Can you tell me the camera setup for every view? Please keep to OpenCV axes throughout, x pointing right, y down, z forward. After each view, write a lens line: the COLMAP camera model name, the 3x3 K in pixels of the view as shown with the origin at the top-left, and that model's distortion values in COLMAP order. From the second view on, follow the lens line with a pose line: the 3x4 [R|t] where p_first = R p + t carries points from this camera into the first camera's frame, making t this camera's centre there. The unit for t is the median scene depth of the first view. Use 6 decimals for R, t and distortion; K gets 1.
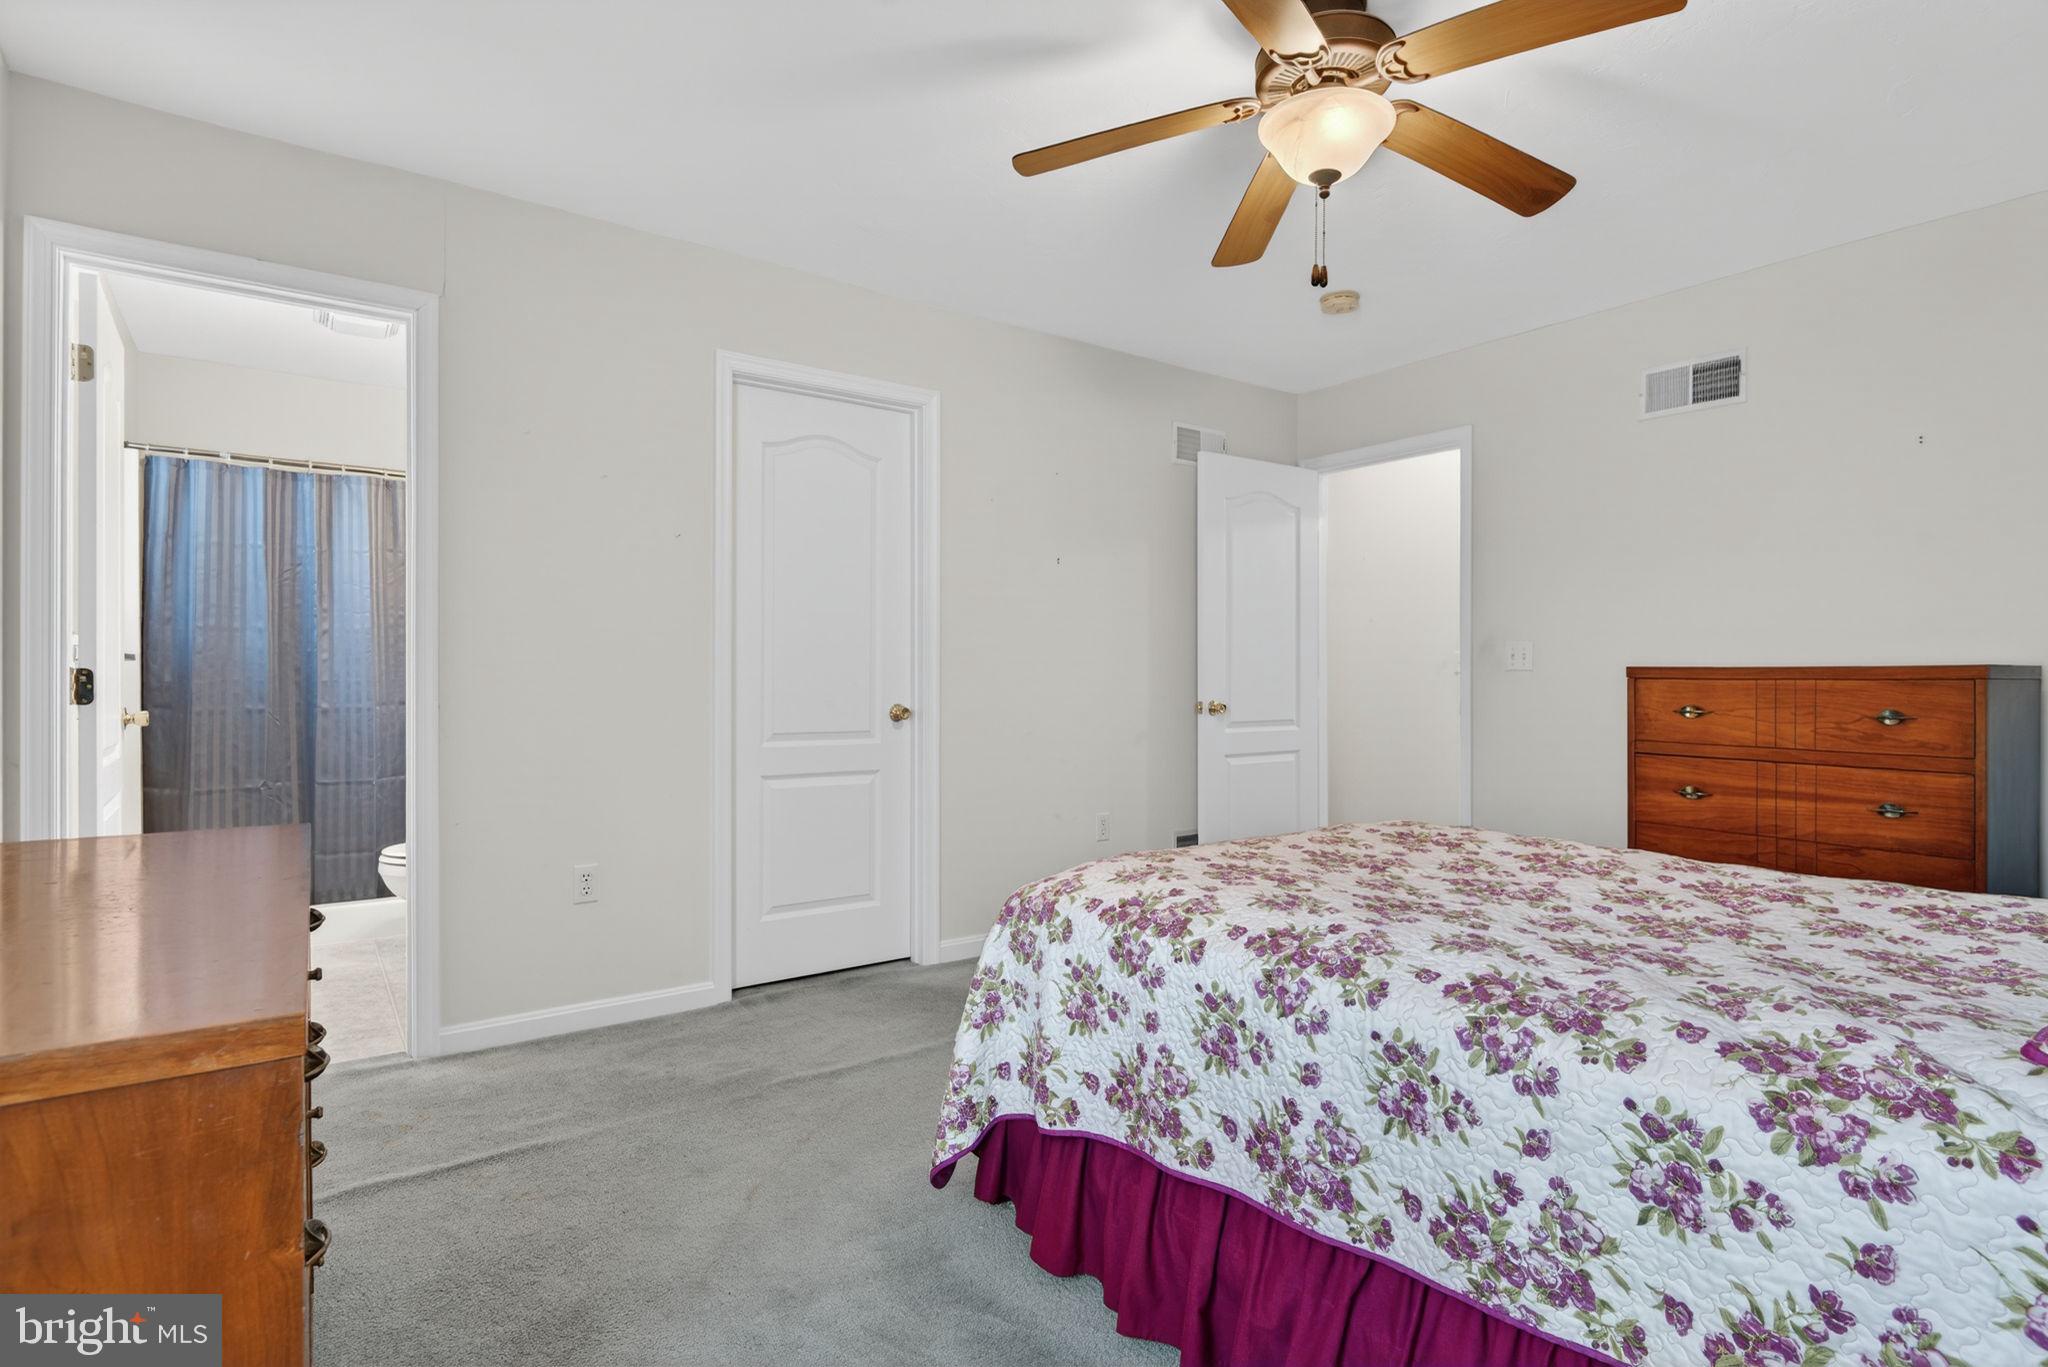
lens RADIAL K [[1077.6, 0, 1038.7], [0, 1077.6, 675.2], [0, 0, 1]] dist [0.006332, -0.000710]
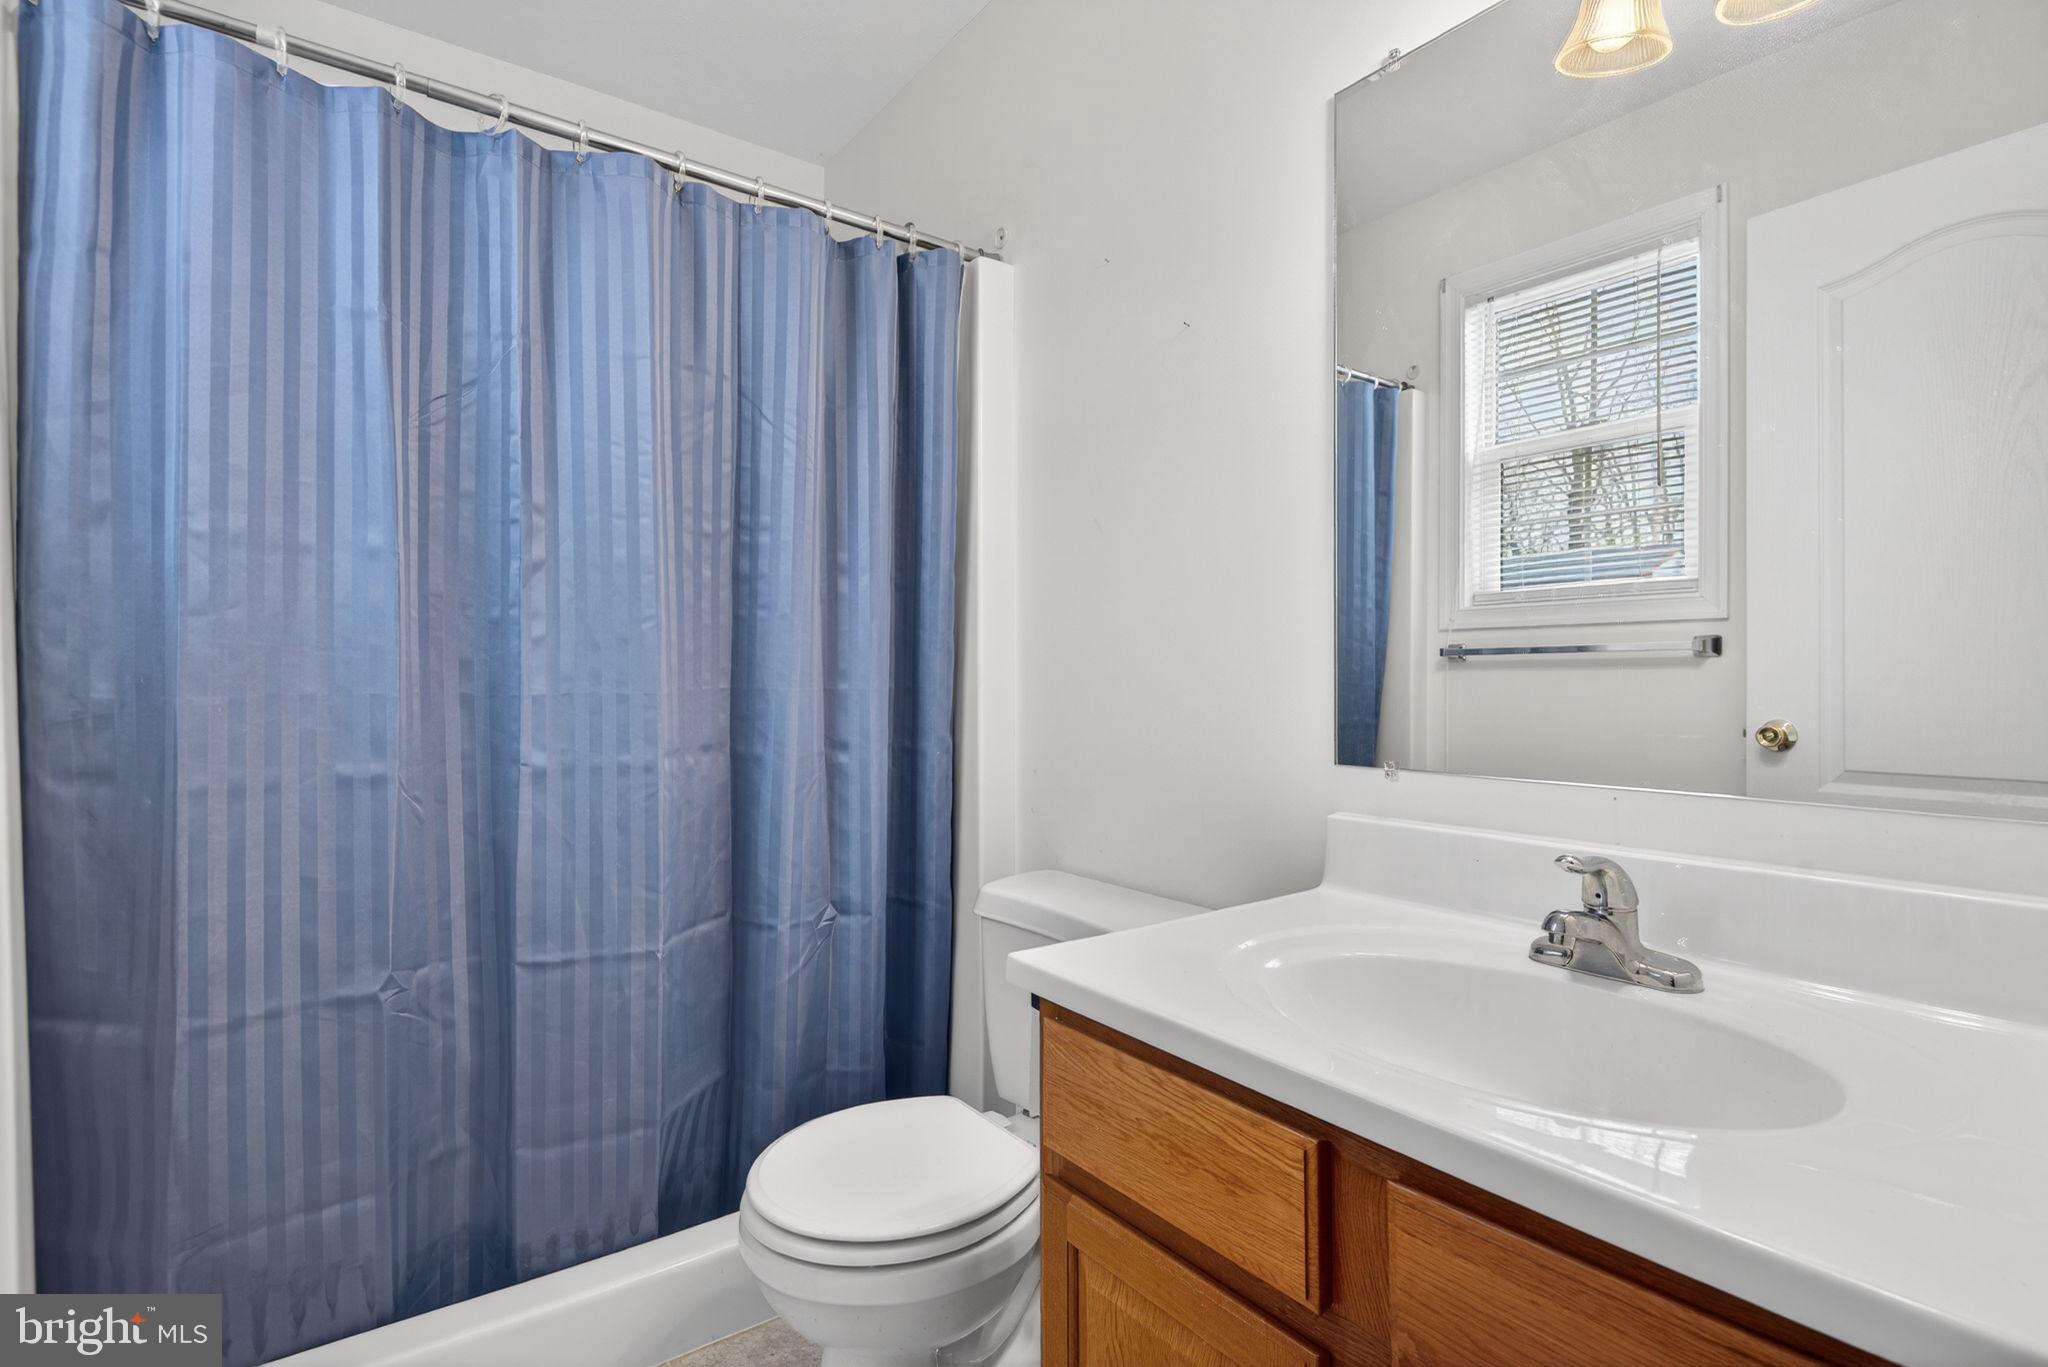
lens RADIAL K [[968.2, 0, 1008.0], [0, 968.2, 688.0], [0, 0, 1]] dist [-0.005612, 0.000555]
pose [[0.999997, 0.000030, -0.002399, -0.508316], [0.000002, 0.999909, 0.013457, -0.001632], [0.002399, -0.013457, 0.999907, 0.679366]]
